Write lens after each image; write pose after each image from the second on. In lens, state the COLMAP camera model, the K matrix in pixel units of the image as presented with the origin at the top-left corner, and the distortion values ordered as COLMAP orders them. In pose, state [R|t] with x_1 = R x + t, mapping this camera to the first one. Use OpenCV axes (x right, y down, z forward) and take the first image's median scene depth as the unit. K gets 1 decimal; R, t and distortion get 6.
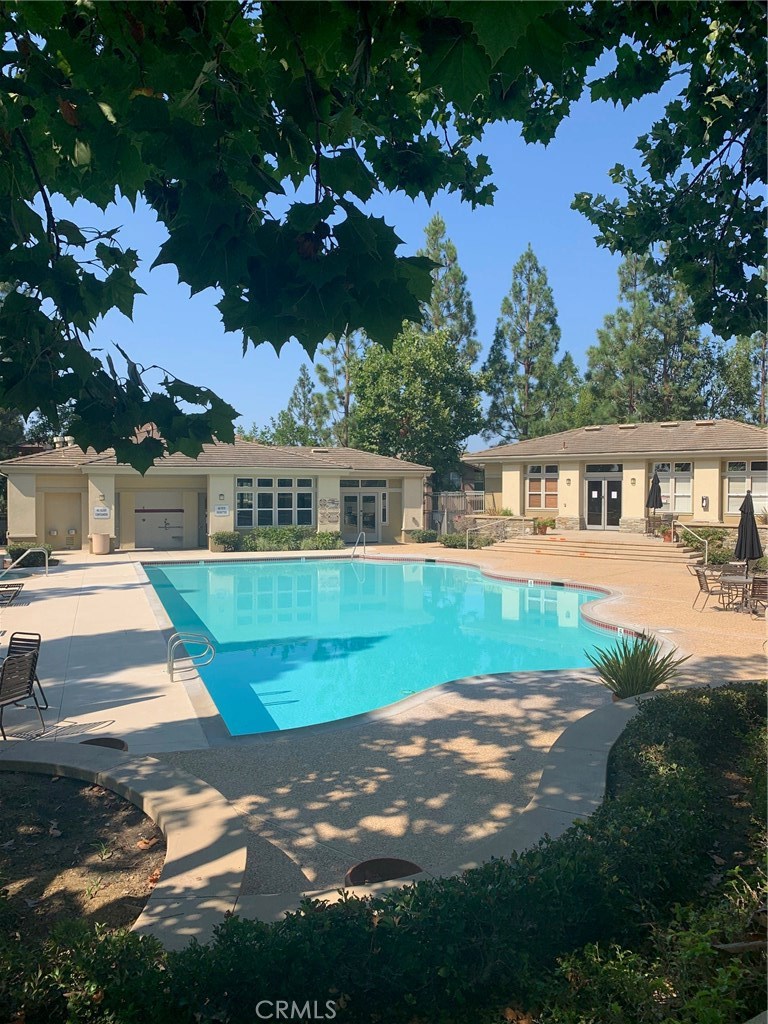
lens RADIAL K [[794.6, 0, 384.0], [0, 794.6, 512.0], [0, 0, 1]] dist [0.037534, -0.056935]
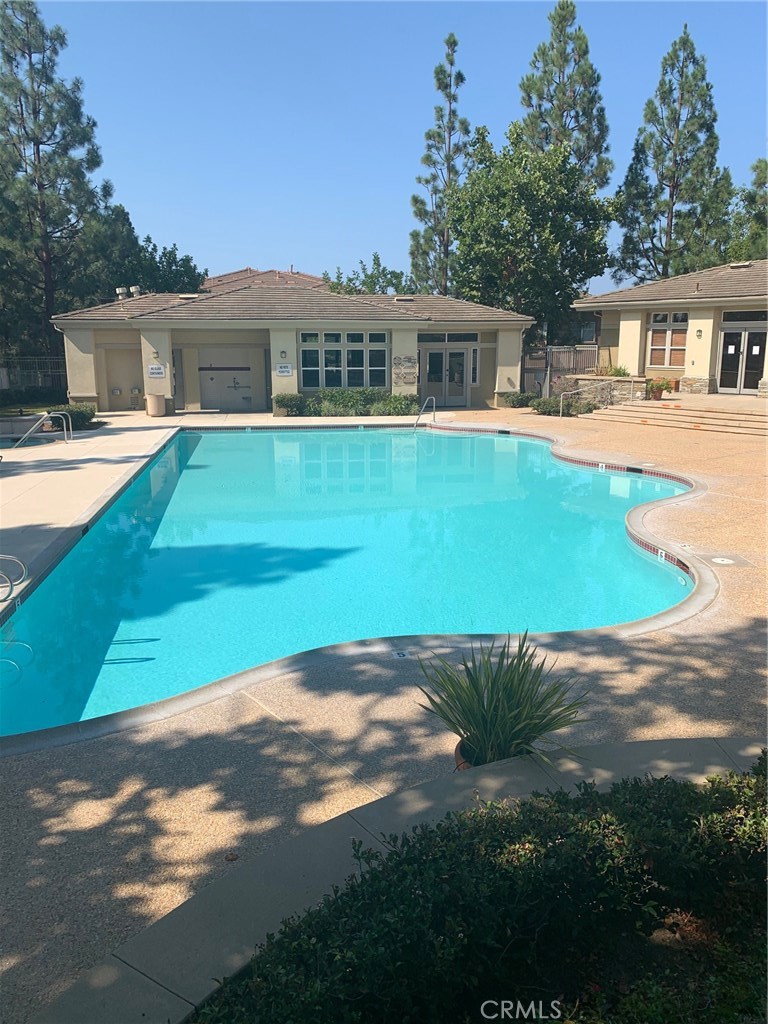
lens RADIAL K [[794.6, 0, 384.0], [0, 794.6, 512.0], [0, 0, 1]] dist [0.037534, -0.056935]
pose [[0.979959, 0.037727, -0.195594, 0.082763], [-0.001344, 0.983131, 0.182897, -0.007658], [0.199195, -0.178969, 0.963479, 0.117378]]
